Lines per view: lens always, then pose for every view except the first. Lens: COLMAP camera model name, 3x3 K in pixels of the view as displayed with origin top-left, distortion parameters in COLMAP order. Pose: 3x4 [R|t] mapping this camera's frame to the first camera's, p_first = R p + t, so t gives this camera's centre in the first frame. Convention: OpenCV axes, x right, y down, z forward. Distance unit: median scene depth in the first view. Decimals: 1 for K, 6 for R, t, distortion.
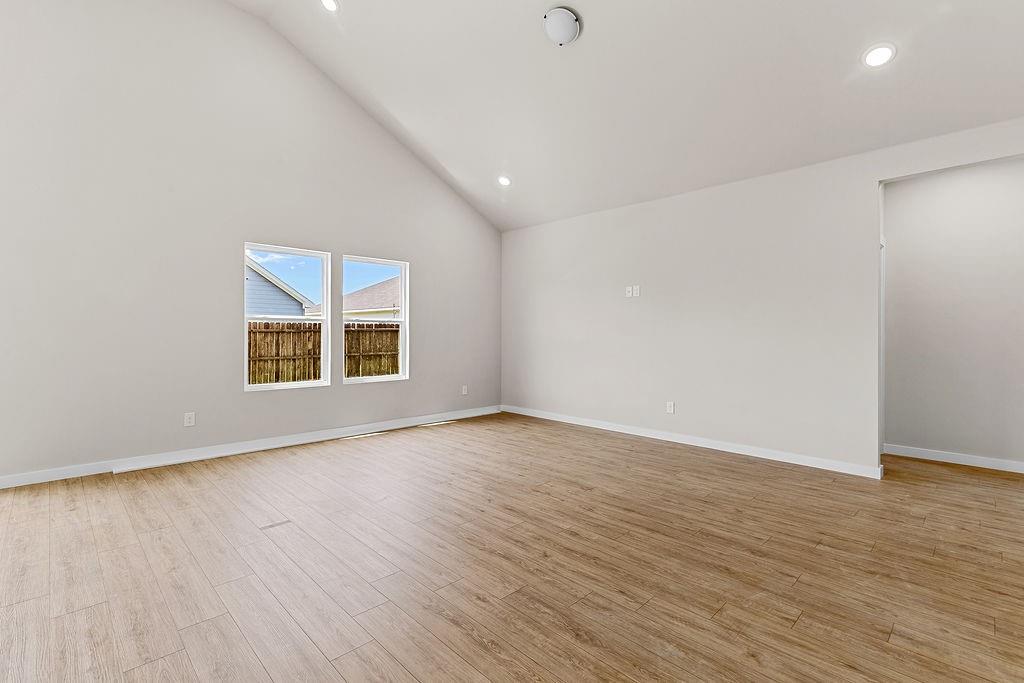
lens RADIAL K [[469.3, 0, 510.5], [0, 469.3, 338.2], [0, 0, 1]] dist [0.005492, 0.000438]
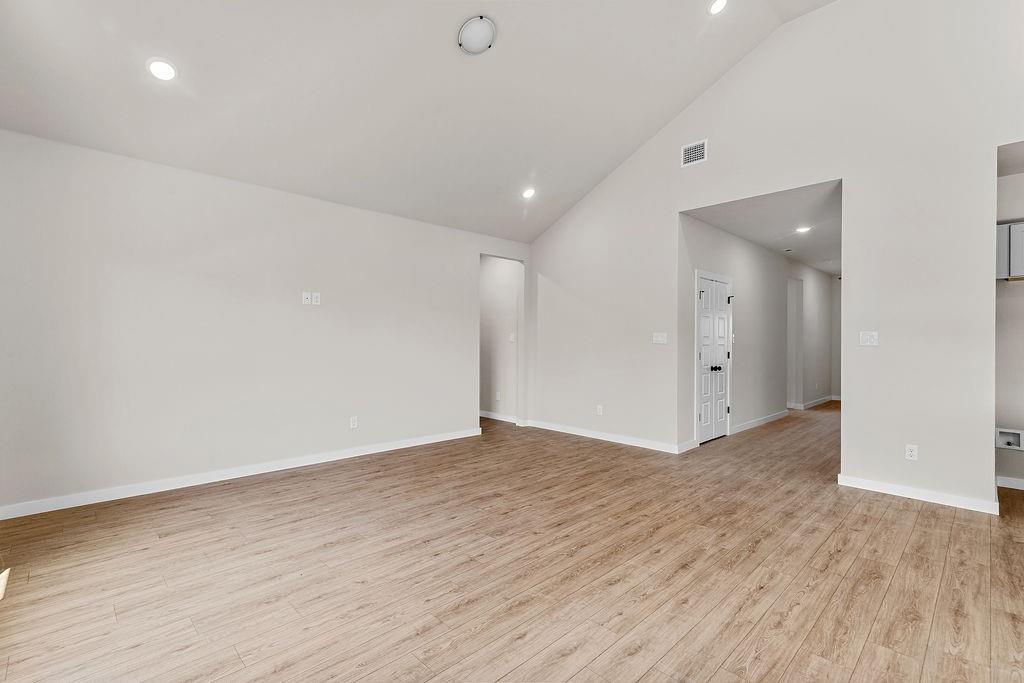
lens RADIAL K [[469.3, 0, 489.9], [0, 469.3, 336.5], [0, 0, 1]] dist [0.005492, 0.000438]
pose [[0.019270, 0.001796, 0.999813, -1.062236], [0.006237, 0.999979, -0.001917, -0.046377], [-0.999795, 0.006272, 0.019259, 1.164530]]
